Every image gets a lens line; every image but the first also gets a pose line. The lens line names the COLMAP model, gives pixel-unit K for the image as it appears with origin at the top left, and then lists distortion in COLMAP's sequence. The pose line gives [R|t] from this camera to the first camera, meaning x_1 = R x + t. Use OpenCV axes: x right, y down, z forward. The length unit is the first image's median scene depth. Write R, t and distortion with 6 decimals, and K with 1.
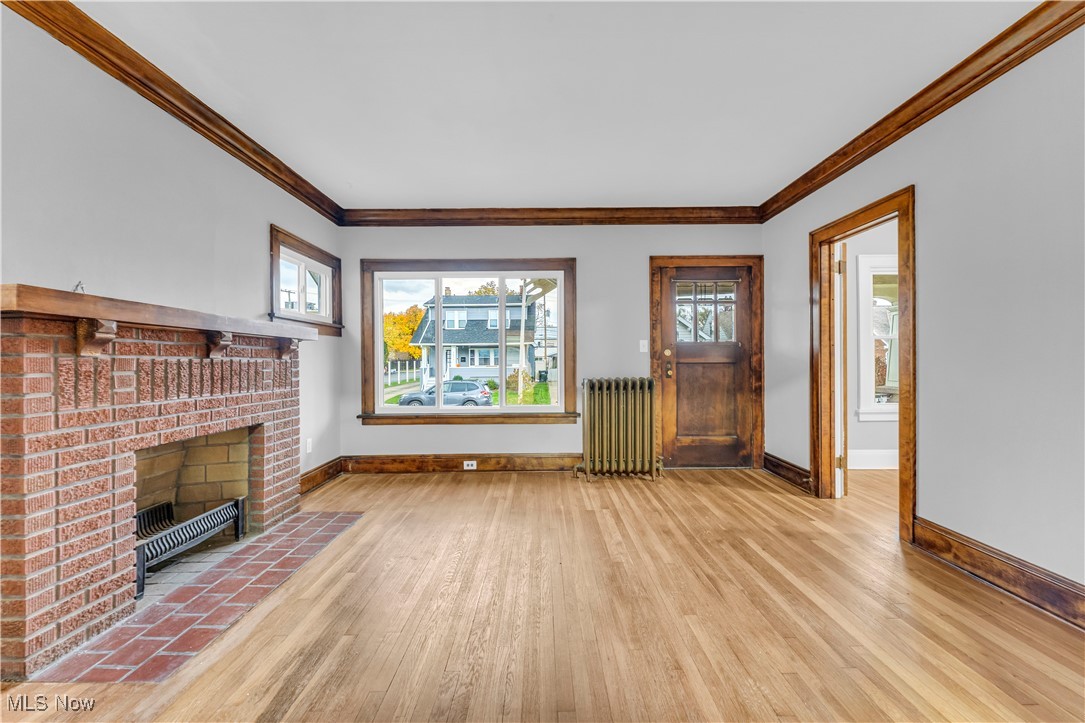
lens RADIAL K [[439.7, 0, 545.4], [0, 439.7, 363.0], [0, 0, 1]] dist [-0.000813, -0.000072]
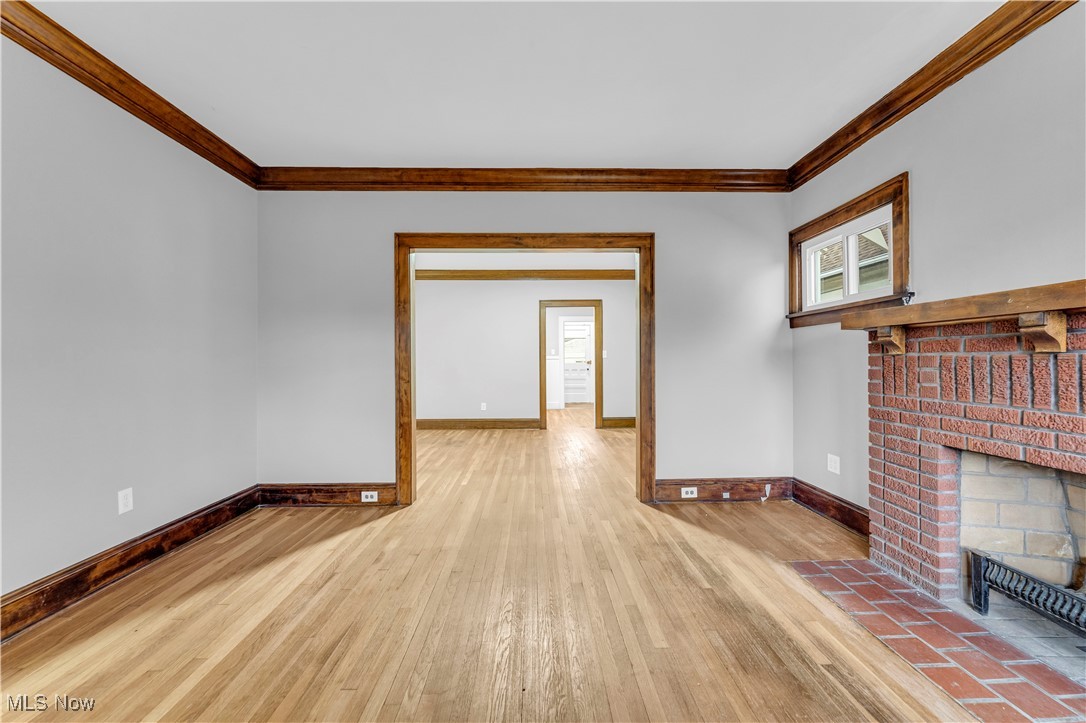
lens RADIAL K [[440.1, 0, 544.9], [0, 440.1, 359.2], [0, 0, 1]] dist [-0.000813, -0.000072]
pose [[-0.999722, 0.011823, -0.020404, 0.013515], [0.011825, 0.999930, 0.000006, -0.012648], [0.020403, -0.000235, -0.999792, 1.908204]]
